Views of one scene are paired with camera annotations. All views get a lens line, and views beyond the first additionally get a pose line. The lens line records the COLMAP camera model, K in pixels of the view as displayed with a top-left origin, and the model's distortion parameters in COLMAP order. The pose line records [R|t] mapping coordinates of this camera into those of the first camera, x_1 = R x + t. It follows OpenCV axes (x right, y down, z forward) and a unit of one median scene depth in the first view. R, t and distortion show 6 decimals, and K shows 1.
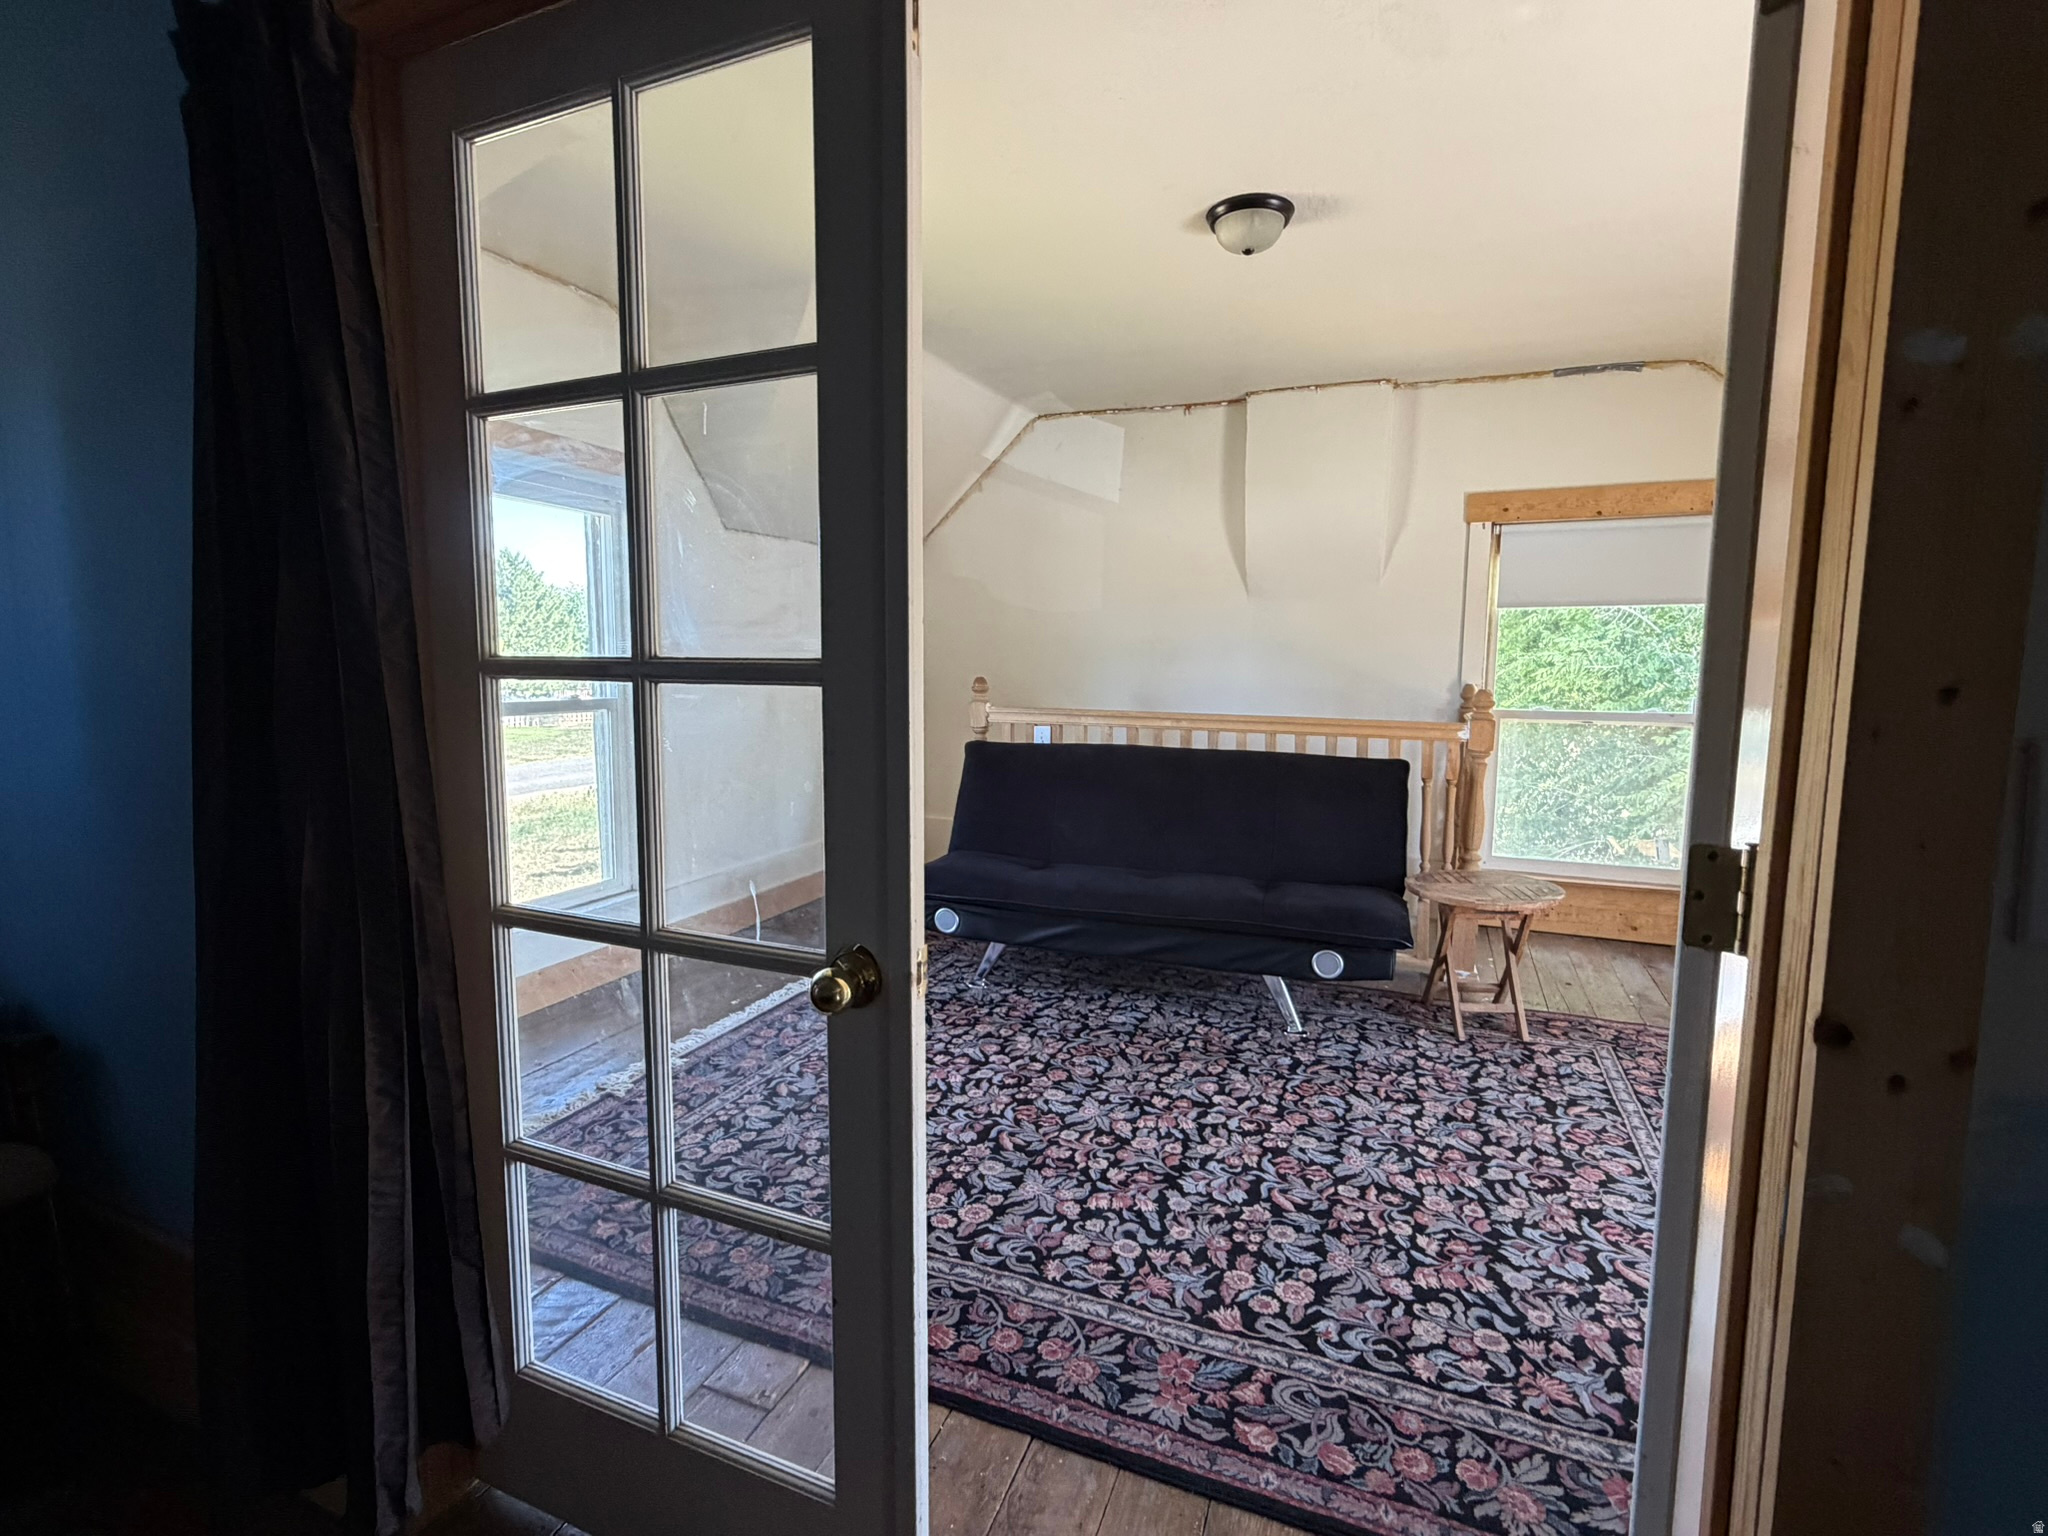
lens RADIAL K [[957.9, 0, 1027.3], [0, 957.9, 763.8], [0, 0, 1]] dist [0.001884, -0.000356]
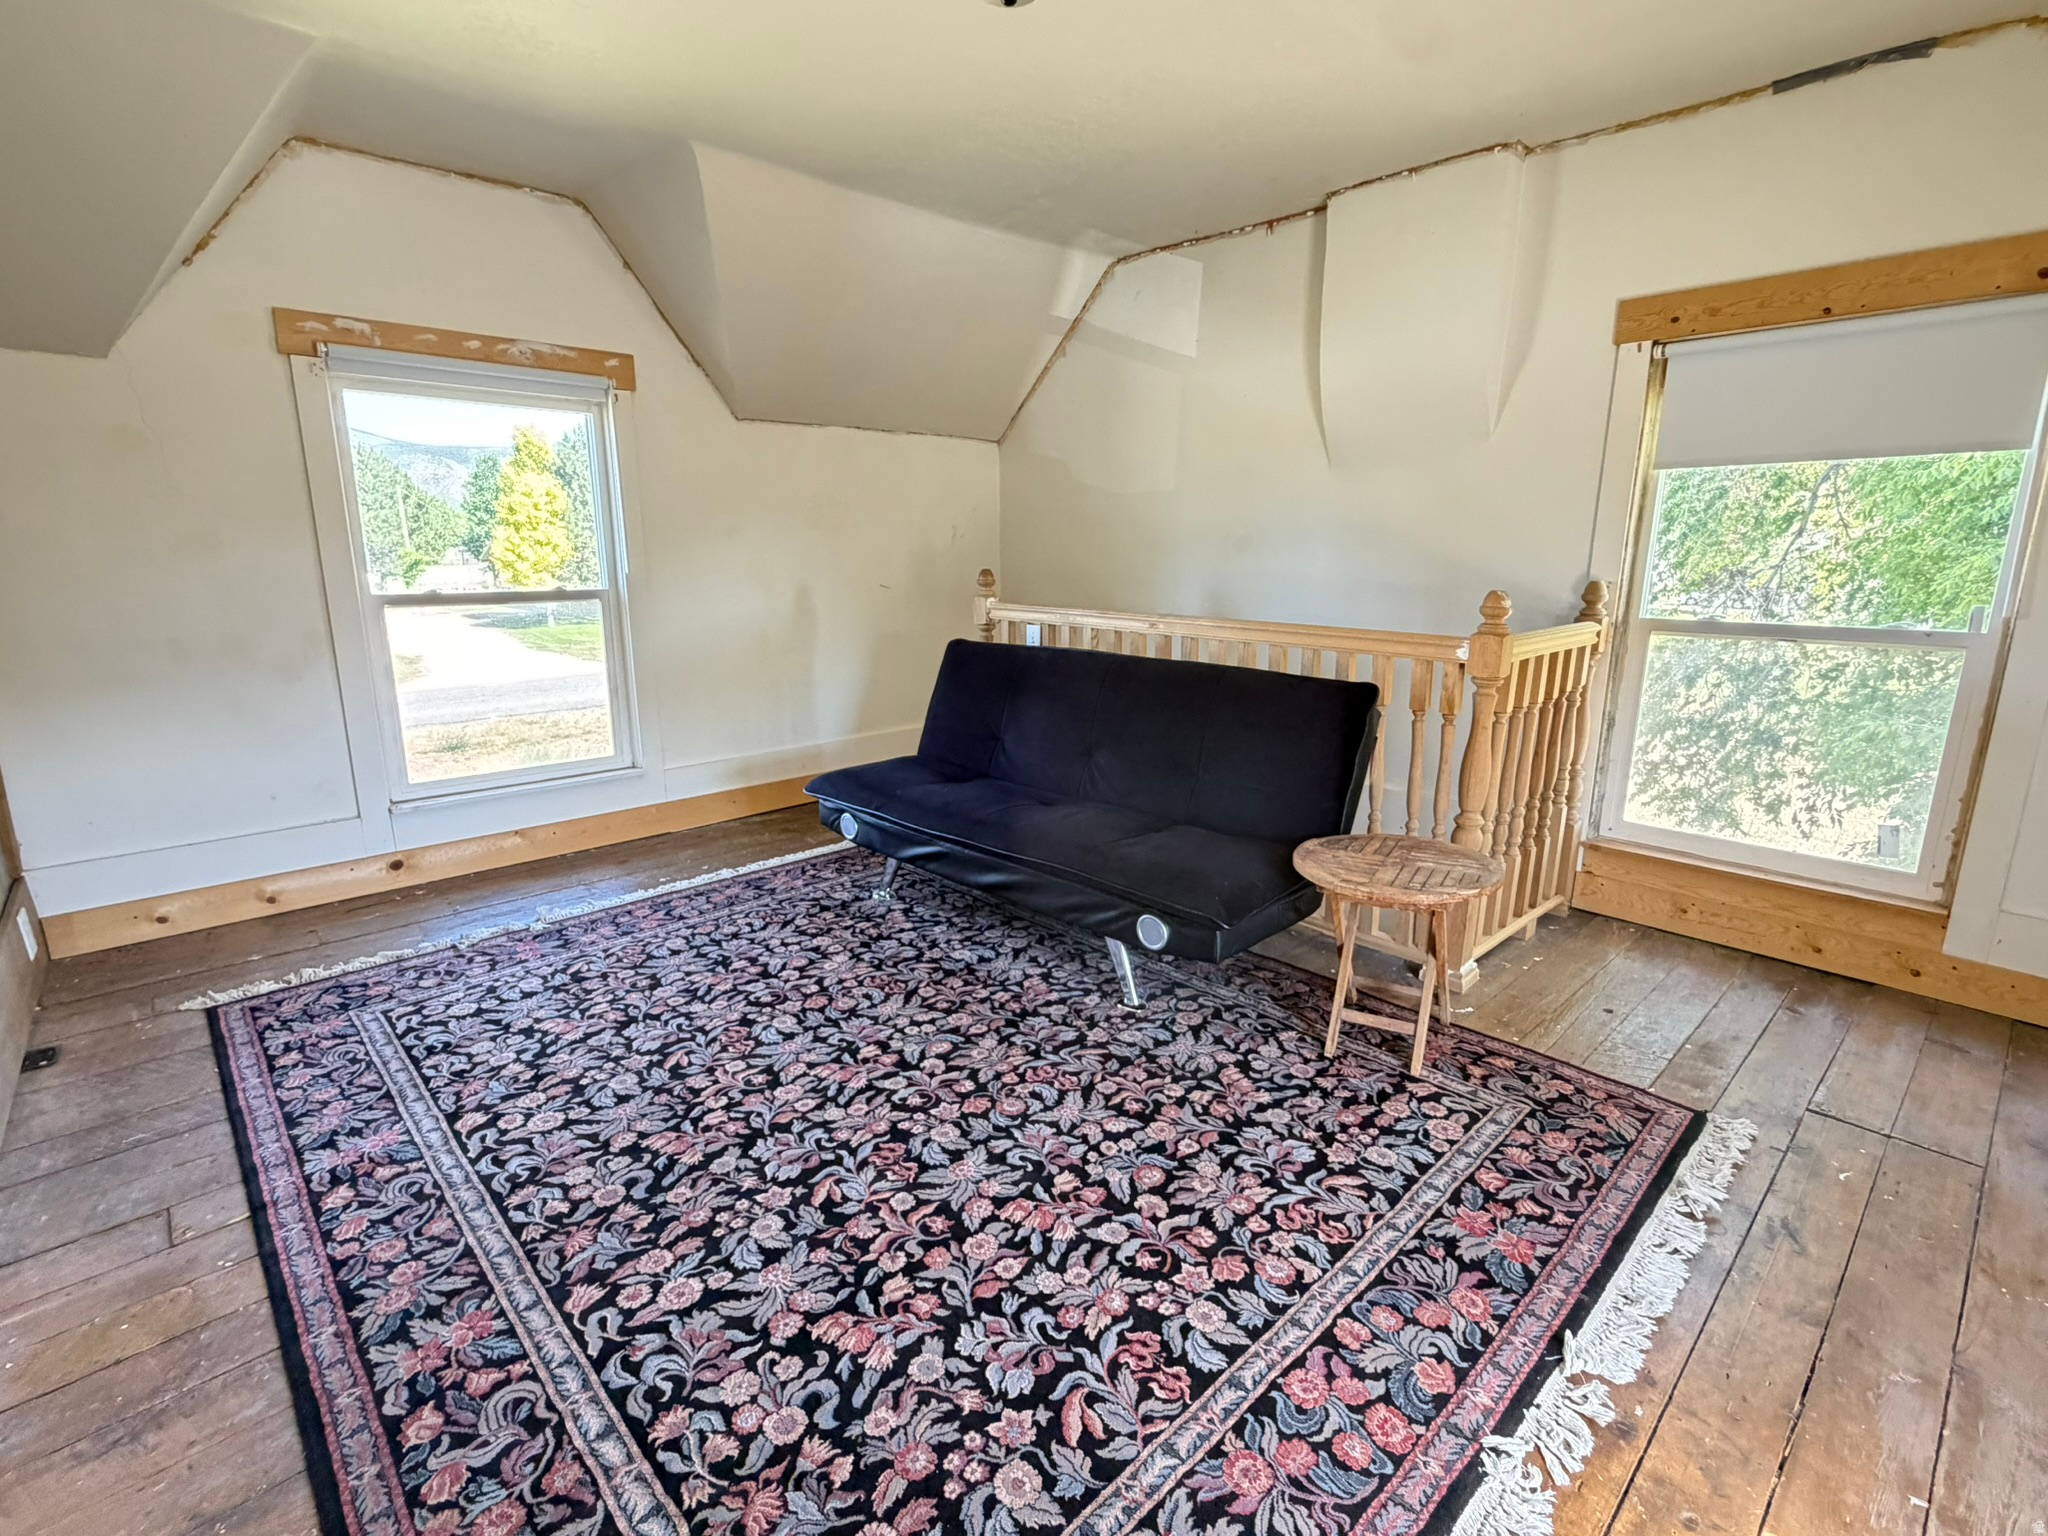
lens RADIAL K [[957.9, 0, 1021.7], [0, 957.9, 765.5], [0, 0, 1]] dist [0.001884, -0.000356]
pose [[0.910406, 0.085600, -0.404764, 0.635081], [-0.037794, 0.991478, 0.124672, -0.033928], [0.411987, -0.098205, 0.905882, 0.278418]]
